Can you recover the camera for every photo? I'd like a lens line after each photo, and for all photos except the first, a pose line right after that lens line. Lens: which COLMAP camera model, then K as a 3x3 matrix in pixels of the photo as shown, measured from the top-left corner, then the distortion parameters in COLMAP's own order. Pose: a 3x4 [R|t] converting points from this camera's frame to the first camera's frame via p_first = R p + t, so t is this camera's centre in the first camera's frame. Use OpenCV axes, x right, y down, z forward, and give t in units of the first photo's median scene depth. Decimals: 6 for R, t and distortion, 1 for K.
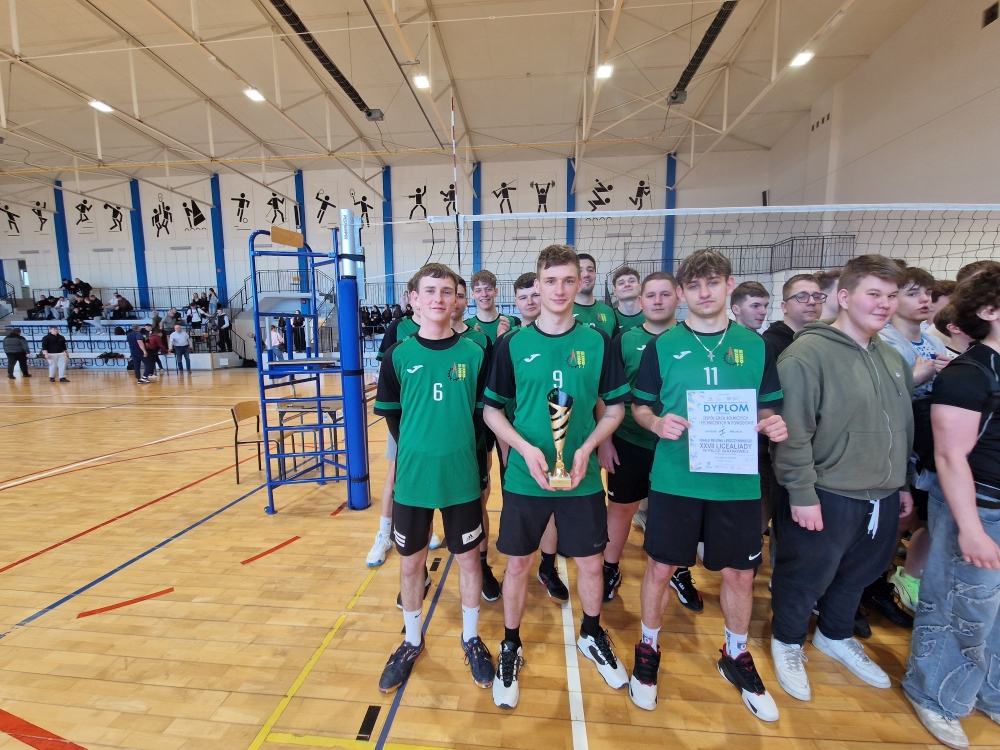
lens RADIAL K [[381.7, 0, 502.9], [0, 381.7, 368.0], [0, 0, 1]] dist [0.000362, 0.000091]
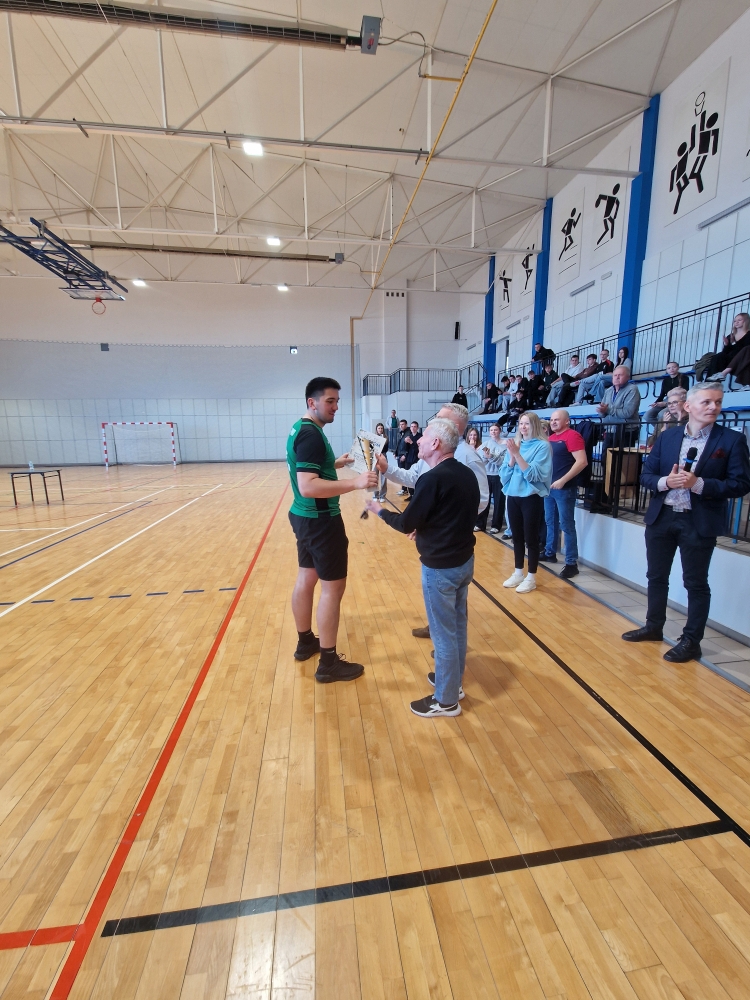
lens RADIAL K [[398.8, 0, 375.0], [0, 398.8, 500.0], [0, 0, 1]] dist [-0.000980, -0.000762]
pose [[0.229859, 0.167210, -0.958752, -0.566078], [-0.092073, 0.984448, 0.149617, -0.060039], [0.968859, 0.053885, 0.241680, 0.663528]]
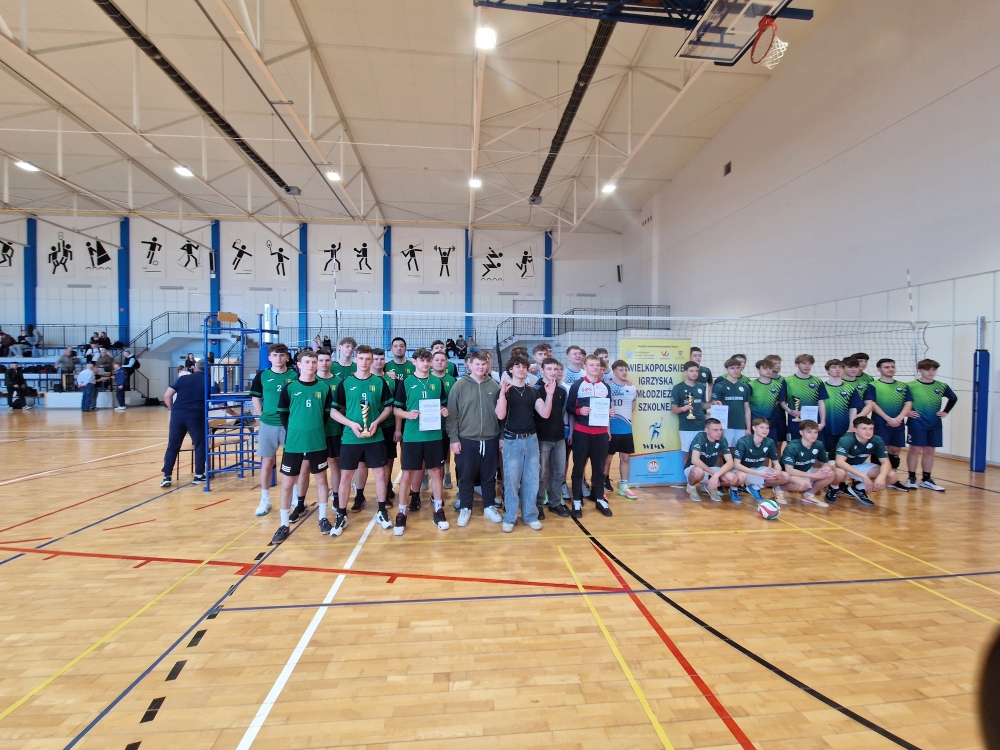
lens RADIAL K [[398.8, 0, 500.0], [0, 398.8, 375.0], [0, 0, 1]] dist [-0.000980, -0.000762]
pose [[0.986227, 0.006849, 0.165258, 0.072622], [0.007438, 0.996295, -0.085679, 0.013925], [-0.165232, 0.085728, 0.982522, -0.203218]]
